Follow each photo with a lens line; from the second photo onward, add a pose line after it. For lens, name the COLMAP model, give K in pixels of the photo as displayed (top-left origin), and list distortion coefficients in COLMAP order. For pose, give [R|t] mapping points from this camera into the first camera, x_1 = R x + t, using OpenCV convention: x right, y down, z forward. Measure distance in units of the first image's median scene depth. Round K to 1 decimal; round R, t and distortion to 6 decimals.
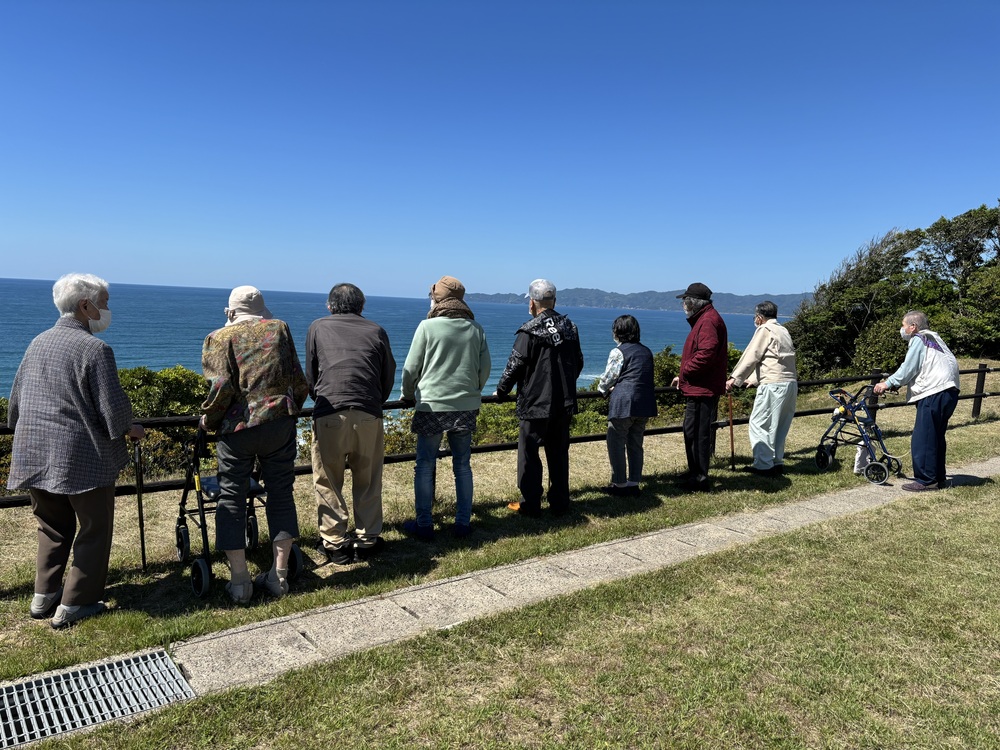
lens RADIAL K [[758.7, 0, 499.5], [0, 758.7, 373.6], [0, 0, 1]] dist [0.024156, 0.004179]
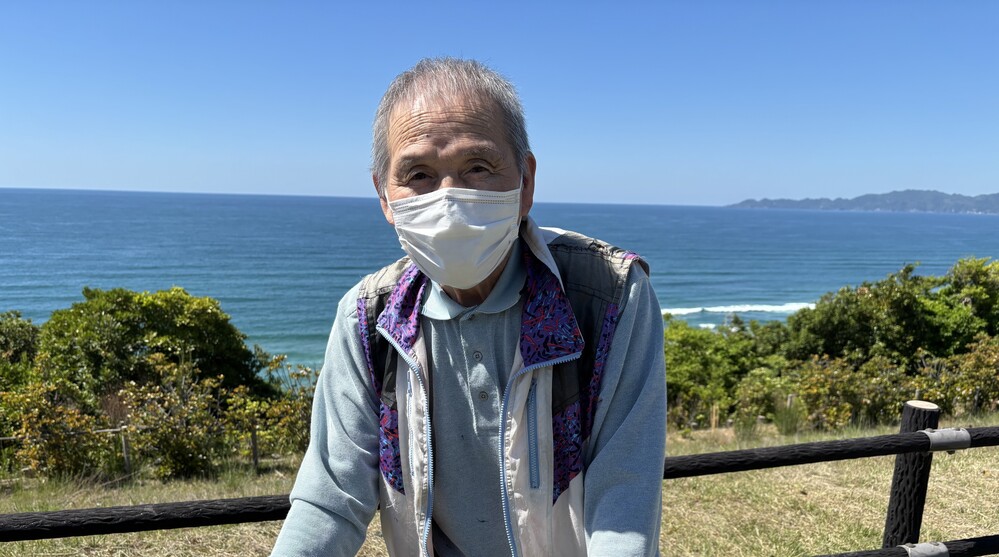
lens RADIAL K [[805.1, 0, 499.8], [0, 805.1, 276.4], [0, 0, 1]] dist [-0.001575, -0.001748]
pose [[0.927120, 0.010960, -0.374606, 0.151997], [-0.016210, 0.999810, -0.010869, -0.011901], [0.374415, 0.016149, 0.927121, 0.183621]]
